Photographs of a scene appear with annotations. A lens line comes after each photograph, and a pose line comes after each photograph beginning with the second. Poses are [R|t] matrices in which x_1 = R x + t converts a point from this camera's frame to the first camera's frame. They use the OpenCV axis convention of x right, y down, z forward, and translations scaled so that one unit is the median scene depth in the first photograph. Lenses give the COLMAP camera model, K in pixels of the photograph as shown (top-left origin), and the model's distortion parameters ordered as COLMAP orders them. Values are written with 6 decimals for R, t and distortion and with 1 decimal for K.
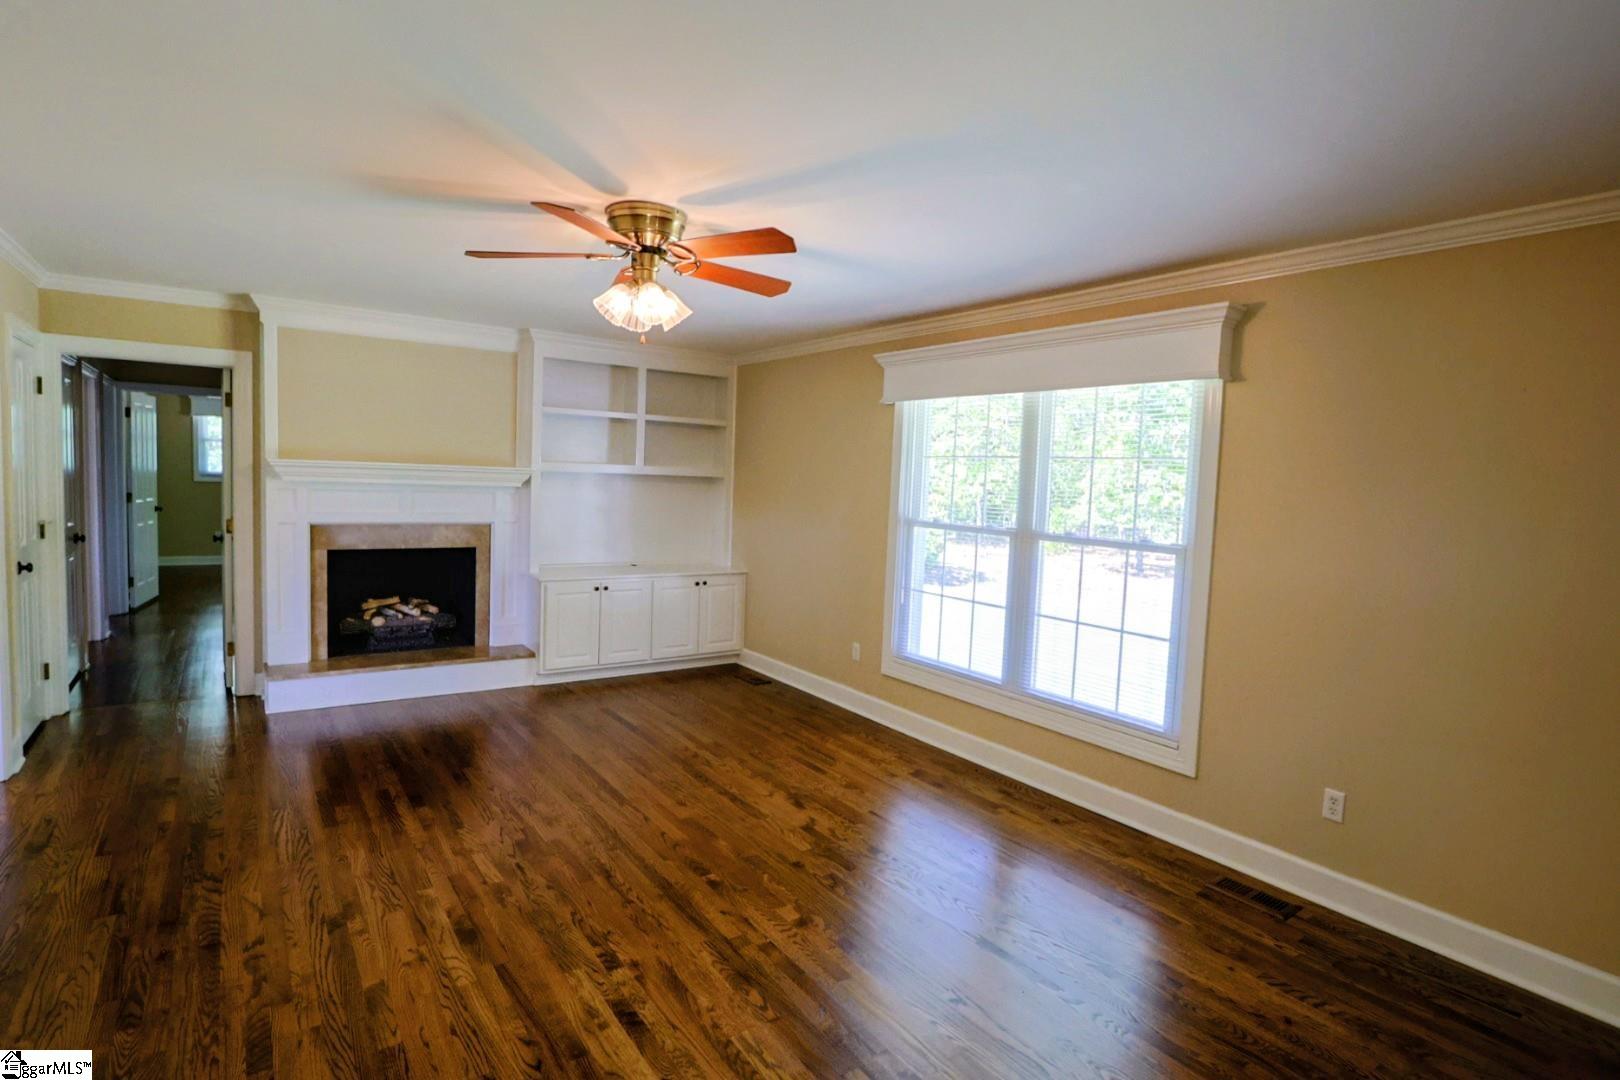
lens RADIAL K [[837.9, 0, 804.3], [0, 837.9, 533.3], [0, 0, 1]] dist [-0.018440, 0.000414]
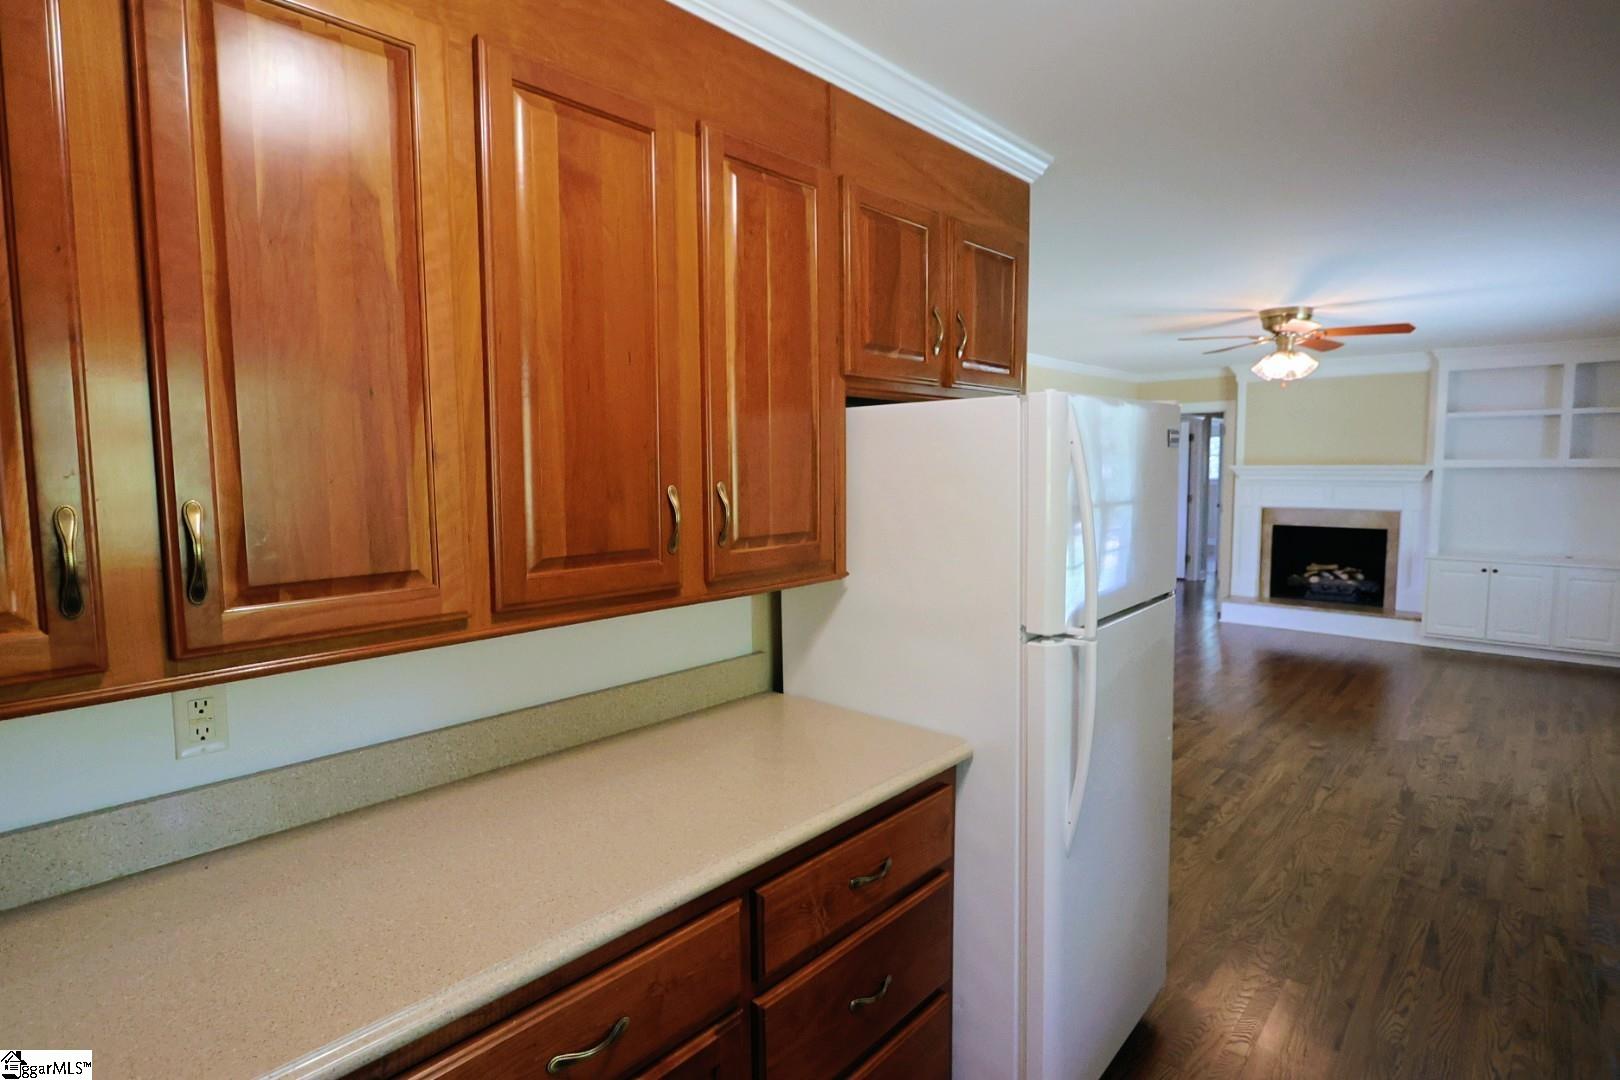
lens RADIAL K [[837.9, 0, 804.3], [0, 837.9, 533.3], [0, 0, 1]] dist [-0.018440, 0.000414]
pose [[0.230495, 0.037794, -0.972339, 0.734663], [-0.052238, 0.998285, 0.026420, 0.041249], [0.971670, 0.044704, 0.232074, -0.180441]]
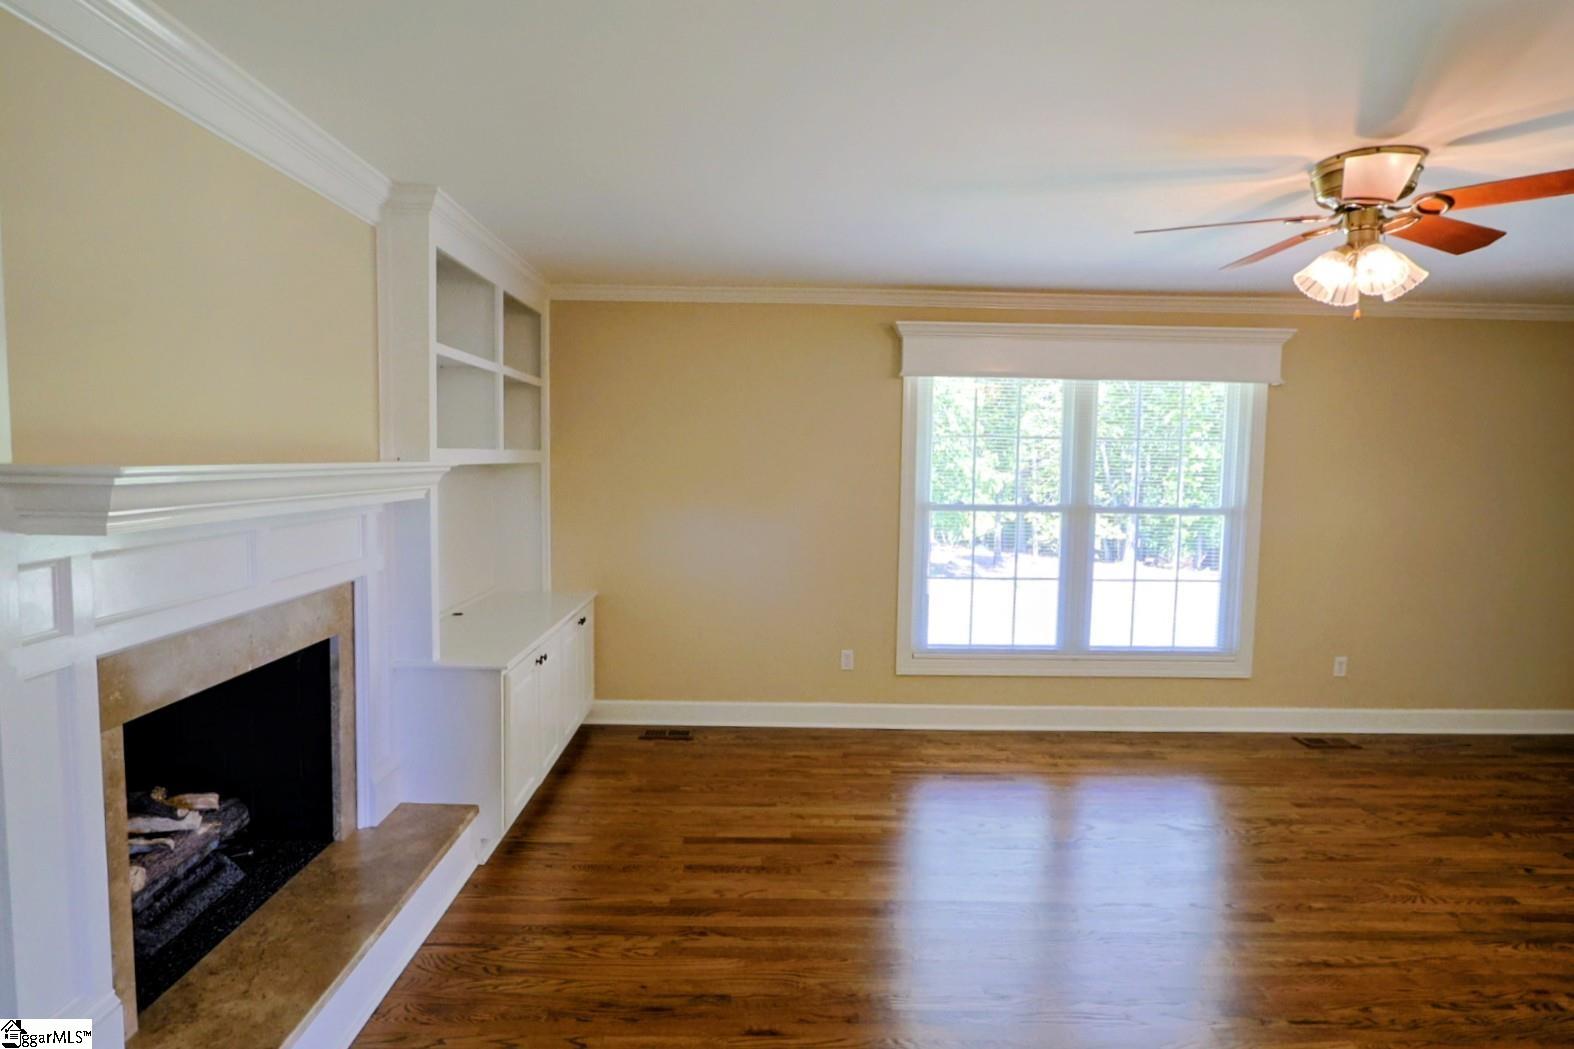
lens RADIAL K [[827.3, 0, 767.2], [0, 827.3, 517.8], [0, 0, 1]] dist [-0.016807, -0.000515]
pose [[0.562099, -0.091519, 0.821991, -0.732209], [0.067968, 0.995609, 0.064371, -0.072166], [-0.824272, 0.019686, 0.565851, 0.623465]]
